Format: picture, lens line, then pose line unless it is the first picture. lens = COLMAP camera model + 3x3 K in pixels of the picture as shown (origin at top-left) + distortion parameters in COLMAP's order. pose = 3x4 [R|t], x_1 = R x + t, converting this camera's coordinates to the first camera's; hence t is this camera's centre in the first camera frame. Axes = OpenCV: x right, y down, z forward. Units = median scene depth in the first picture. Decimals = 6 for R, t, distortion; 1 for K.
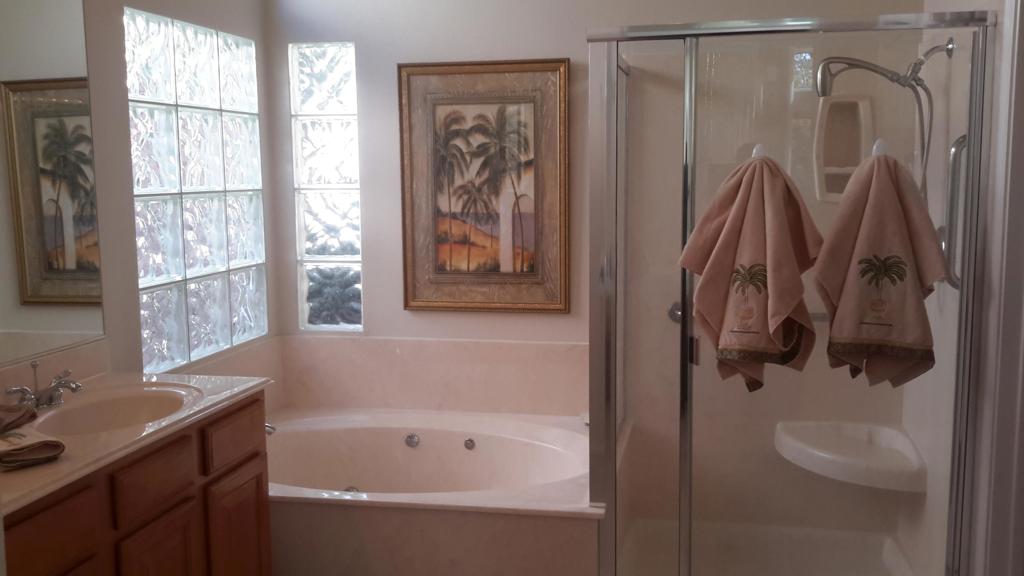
lens RADIAL K [[964.2, 0, 512.0], [0, 964.2, 288.0], [0, 0, 1]] dist [0.135285, -0.276083]
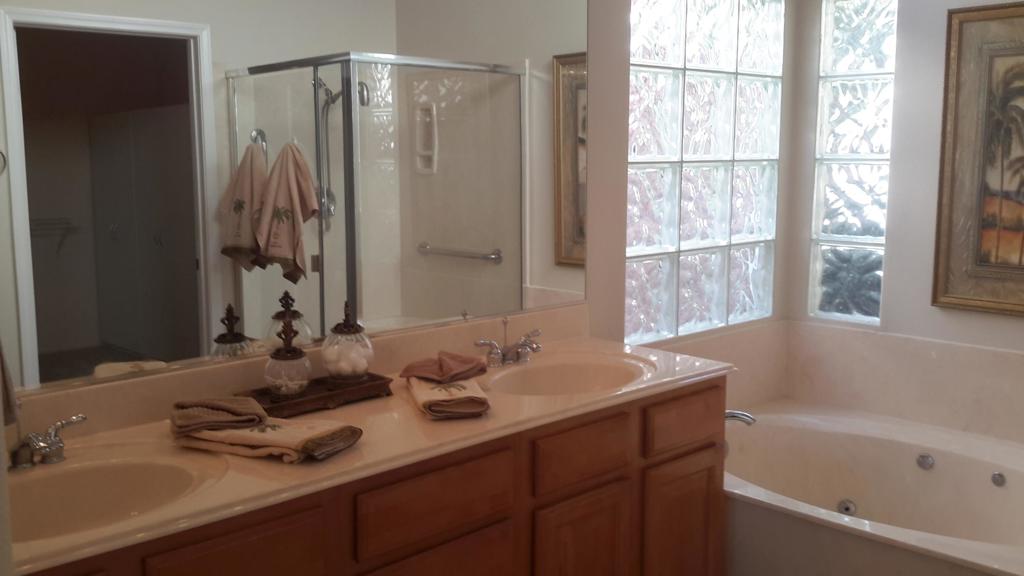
lens RADIAL K [[964.2, 0, 512.0], [0, 964.2, 288.0], [0, 0, 1]] dist [0.135285, -0.276083]
pose [[0.831329, 0.090993, -0.548282, 0.052764], [-0.078629, 0.995840, 0.046049, -0.003176], [0.550191, 0.004829, 0.835025, 0.097725]]
